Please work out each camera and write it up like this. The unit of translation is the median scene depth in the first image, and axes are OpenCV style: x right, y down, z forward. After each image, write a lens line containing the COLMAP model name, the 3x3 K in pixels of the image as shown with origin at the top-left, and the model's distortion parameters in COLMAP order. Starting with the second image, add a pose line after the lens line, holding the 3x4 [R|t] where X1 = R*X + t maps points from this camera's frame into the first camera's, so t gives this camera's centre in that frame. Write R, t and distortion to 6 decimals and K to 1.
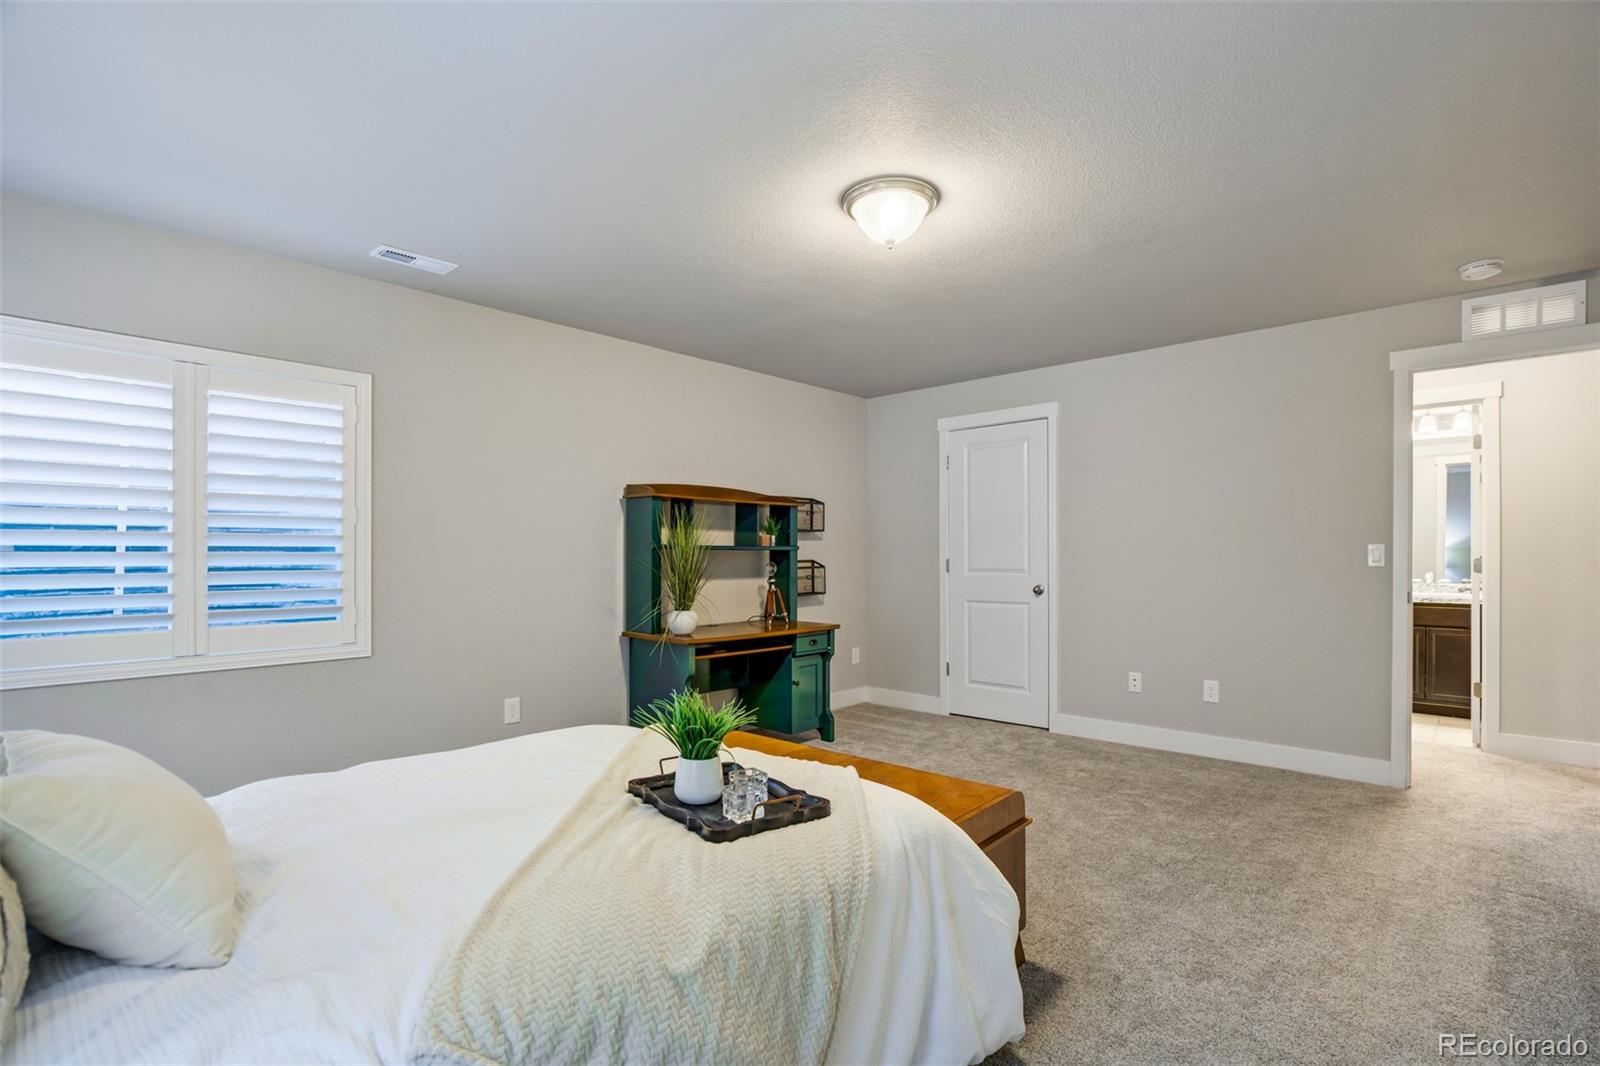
lens RADIAL K [[748.5, 0, 807.1], [0, 748.5, 536.5], [0, 0, 1]] dist [-0.037579, 0.024569]
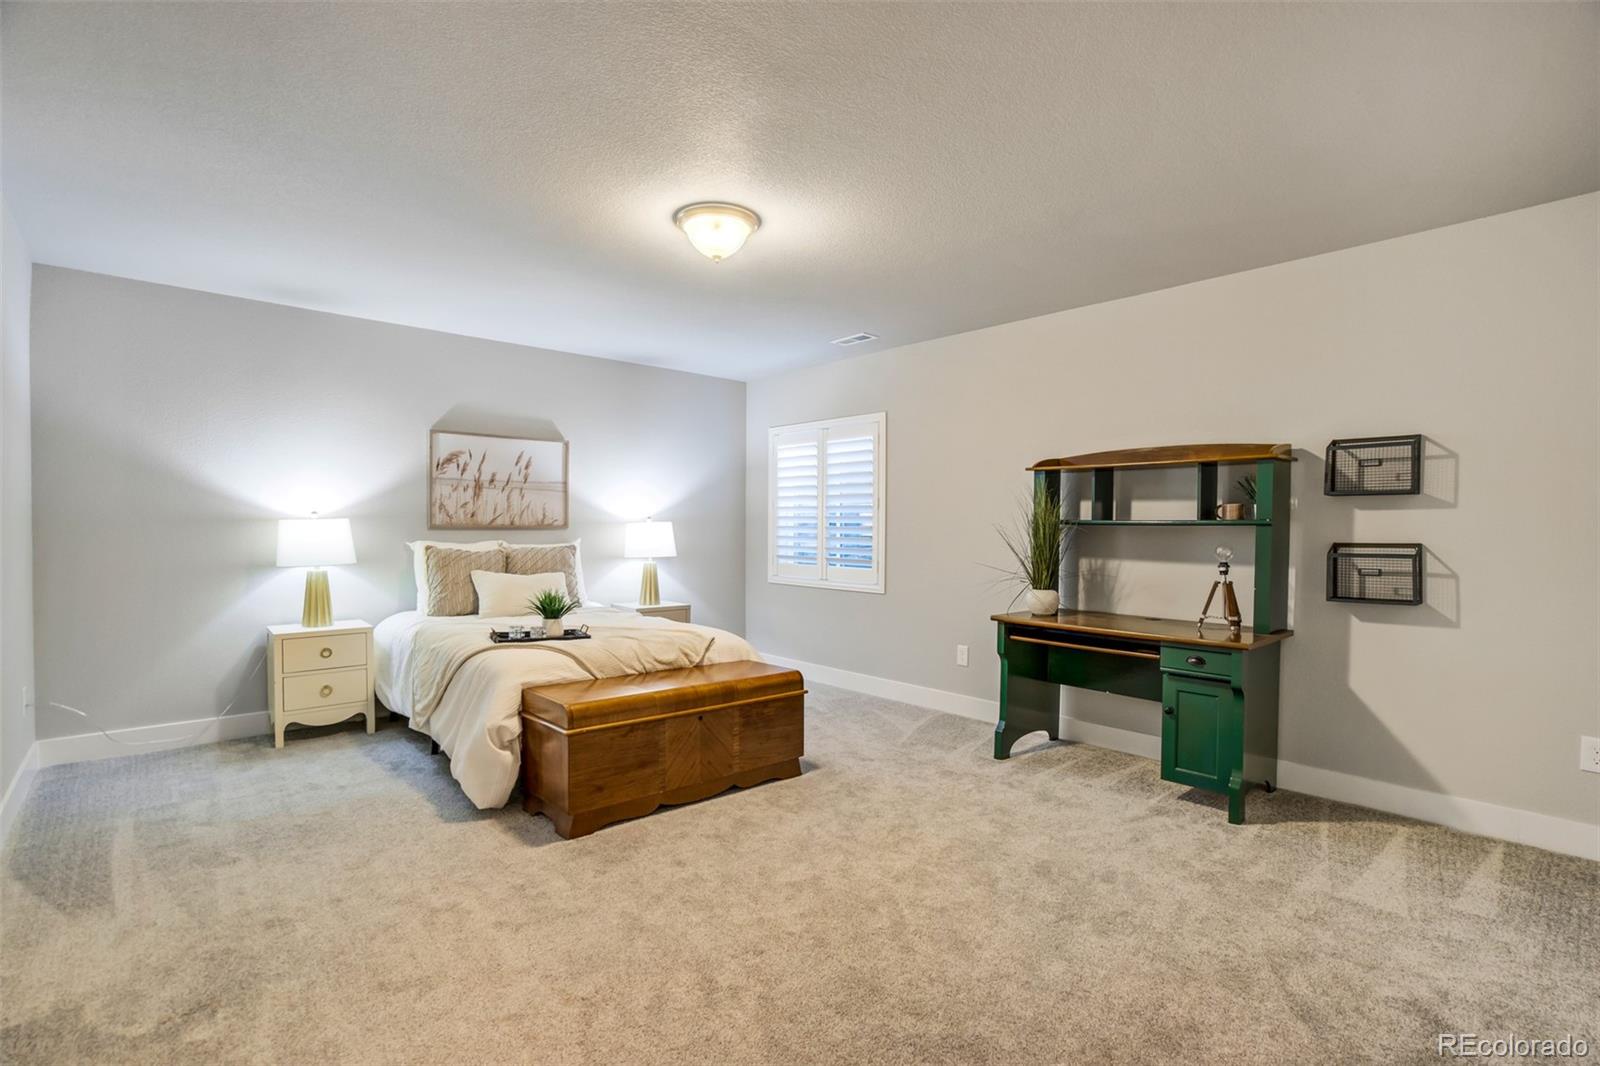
lens RADIAL K [[748.5, 0, 807.1], [0, 748.5, 536.5], [0, 0, 1]] dist [-0.037579, 0.024569]
pose [[-0.099056, 0.021751, -0.994844, 0.685585], [0.023098, 0.999542, 0.019553, 0.005480], [0.994814, -0.021042, -0.099513, 0.686898]]
